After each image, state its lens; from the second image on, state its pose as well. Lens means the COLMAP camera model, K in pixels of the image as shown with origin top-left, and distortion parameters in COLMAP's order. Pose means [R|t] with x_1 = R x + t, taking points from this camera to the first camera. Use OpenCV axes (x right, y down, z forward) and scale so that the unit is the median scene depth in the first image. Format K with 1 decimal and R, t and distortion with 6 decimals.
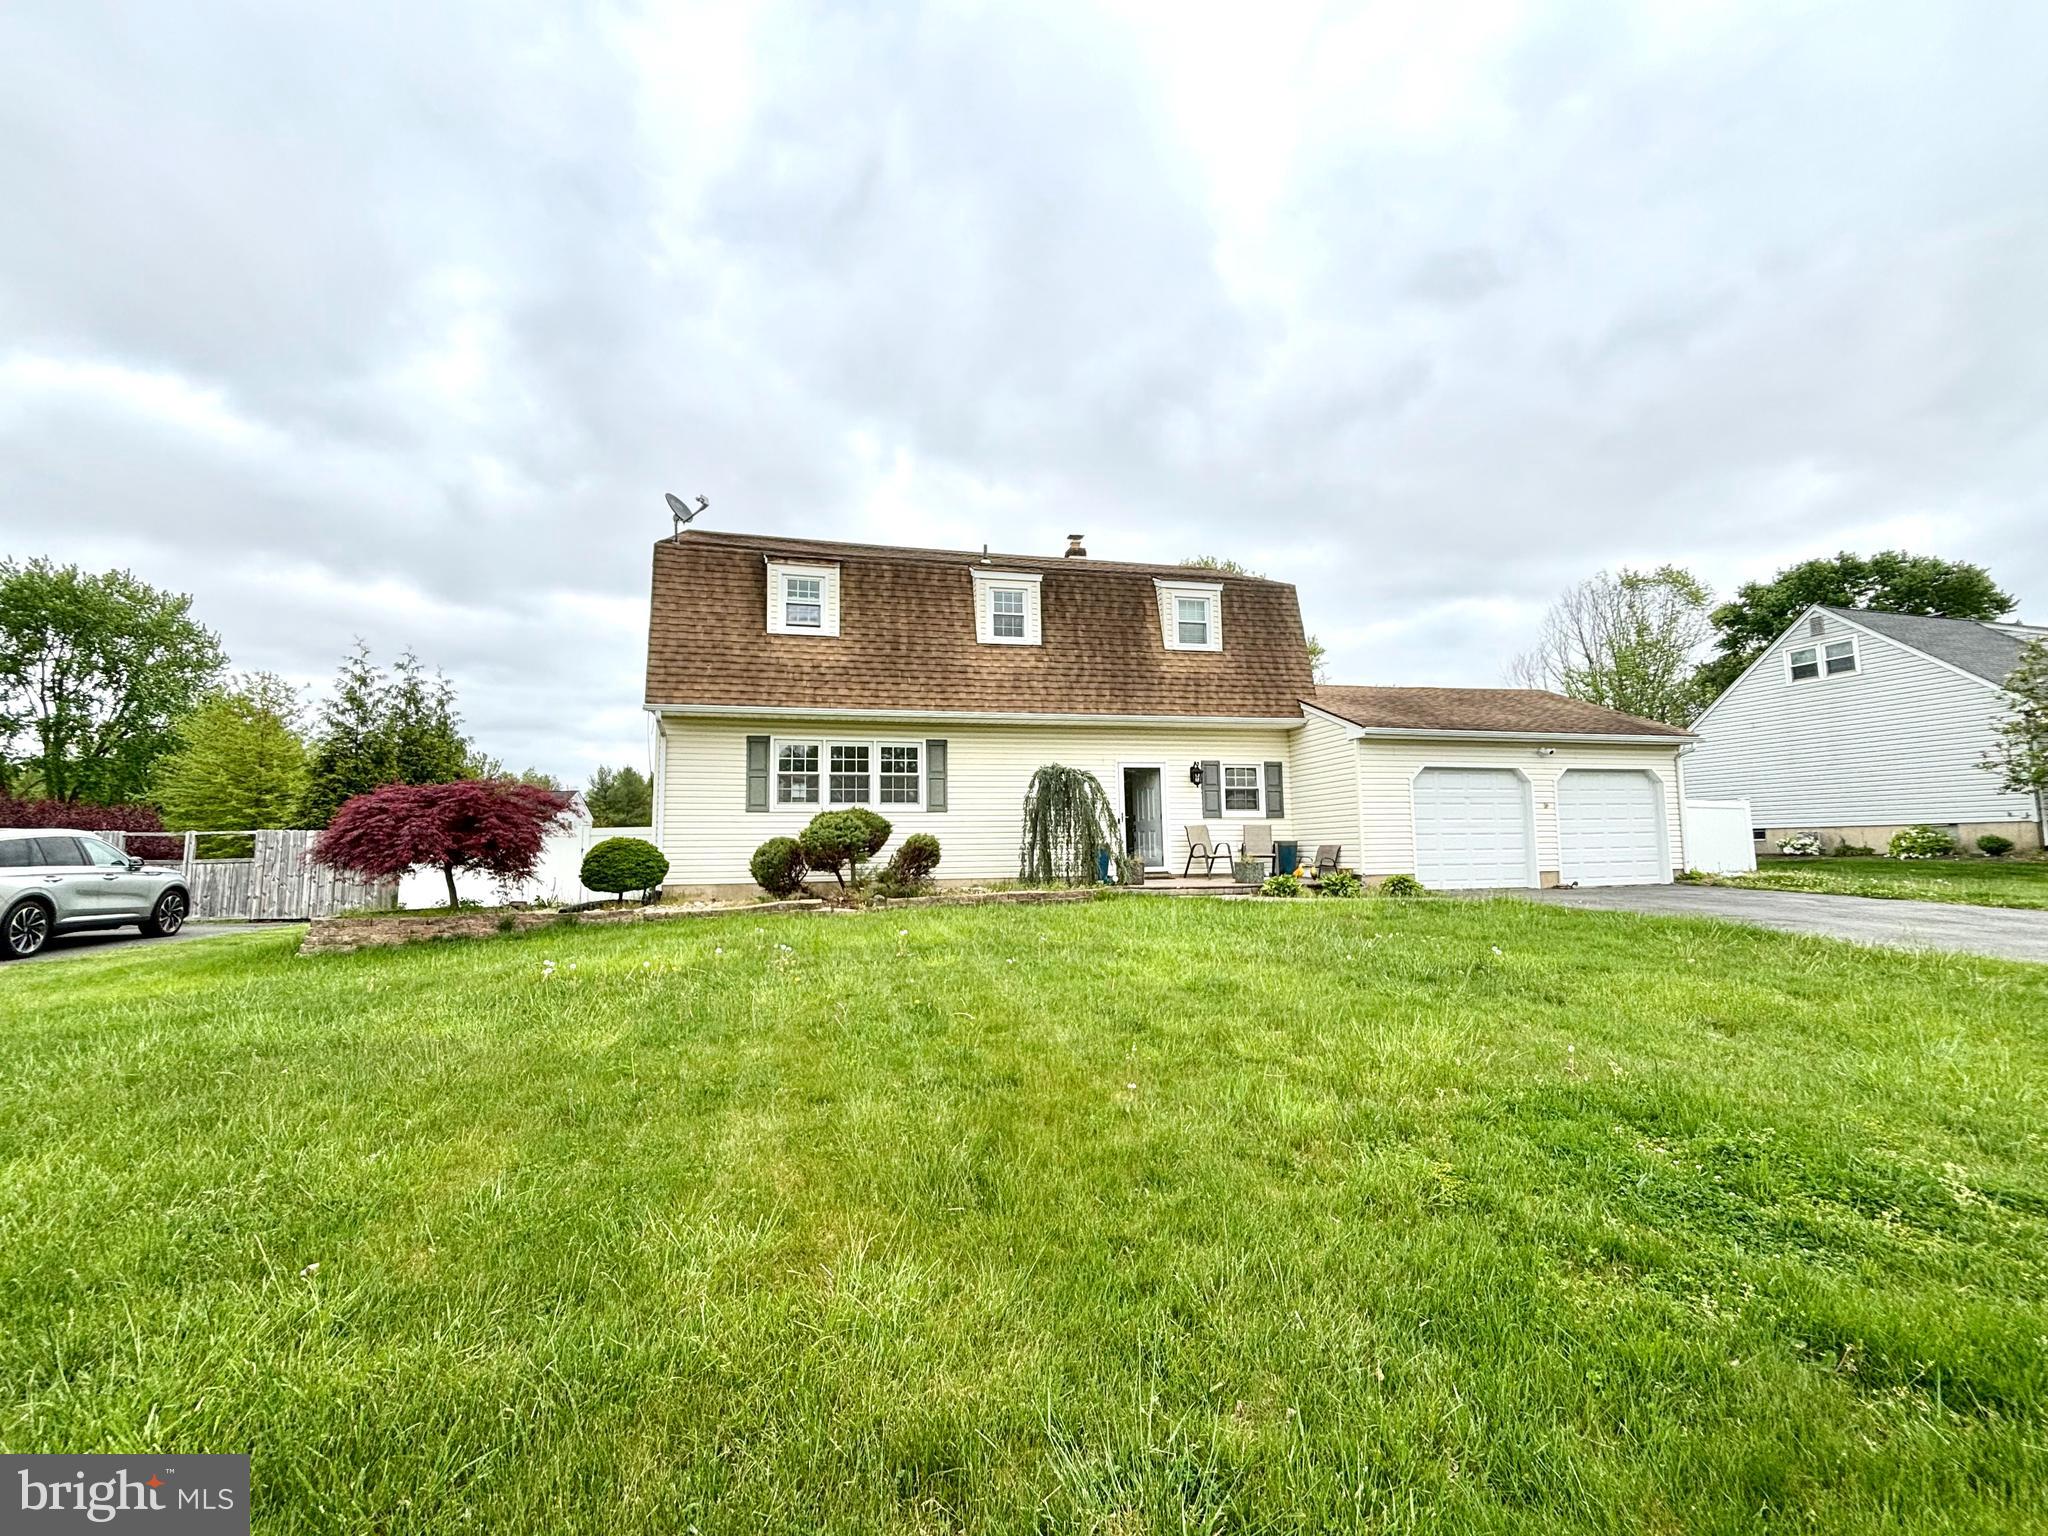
lens RADIAL K [[882.1, 0, 1025.3], [0, 882.1, 762.3], [0, 0, 1]] dist [0.005512, -0.001150]
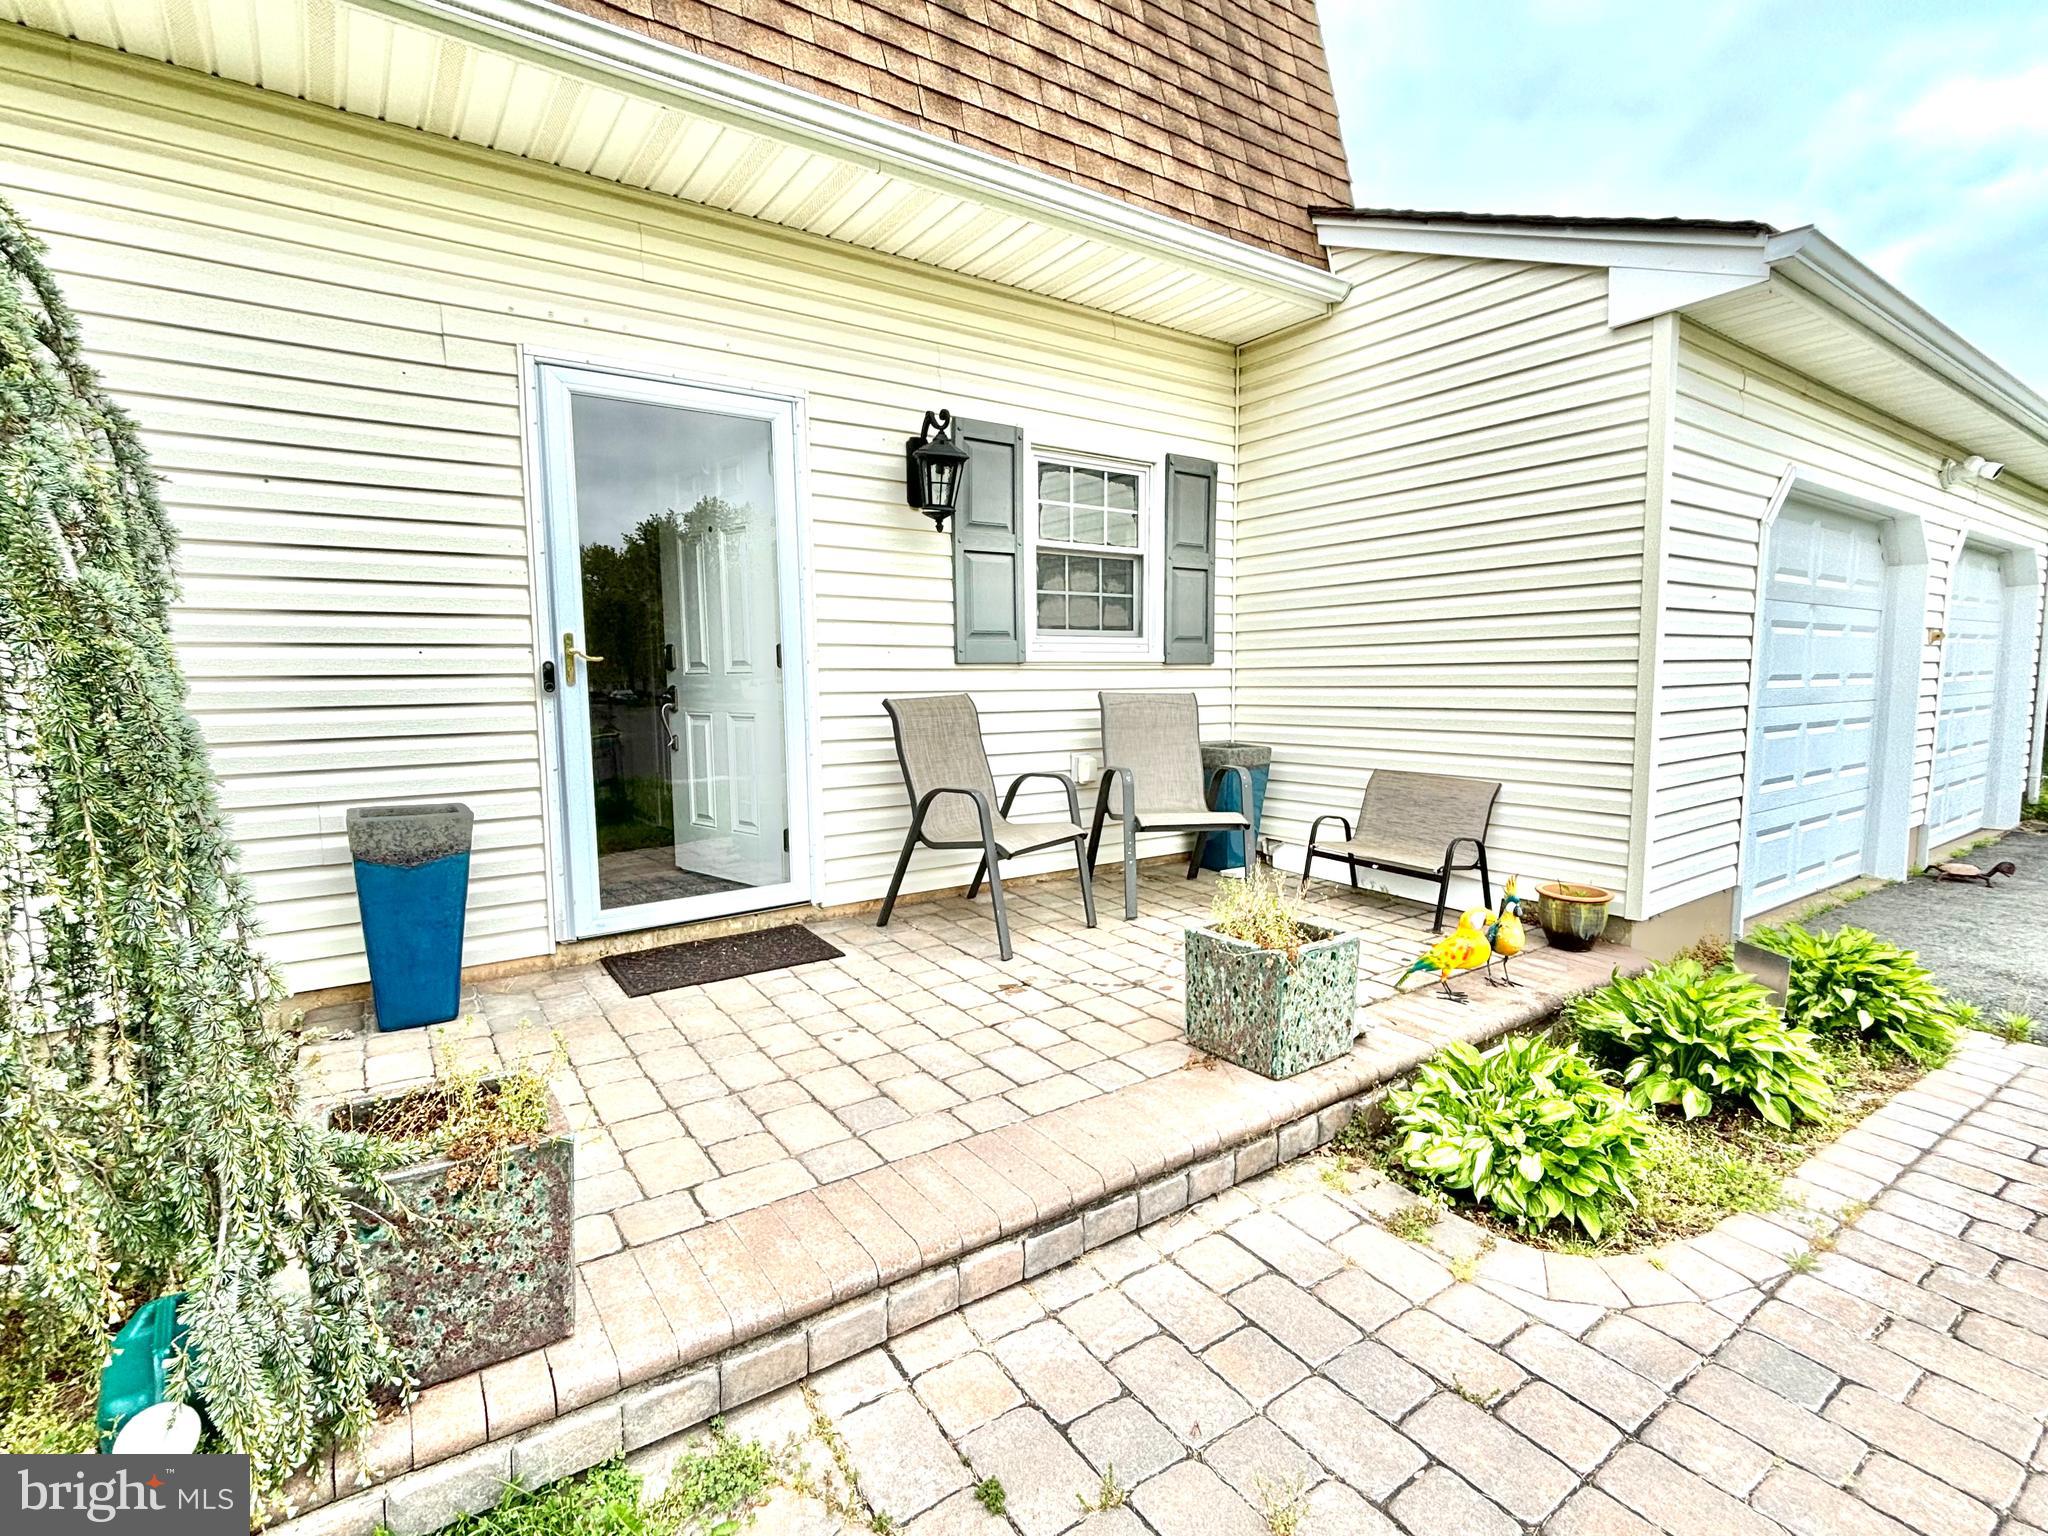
lens RADIAL K [[960.2, 0, 1009.0], [0, 960.2, 778.8], [0, 0, 1]] dist [-0.002930, -0.000887]
pose [[0.935549, -0.030824, 0.351850, 0.126476], [-0.039771, 0.980655, 0.191661, 0.045069], [-0.350951, -0.193302, 0.916225, 0.773507]]
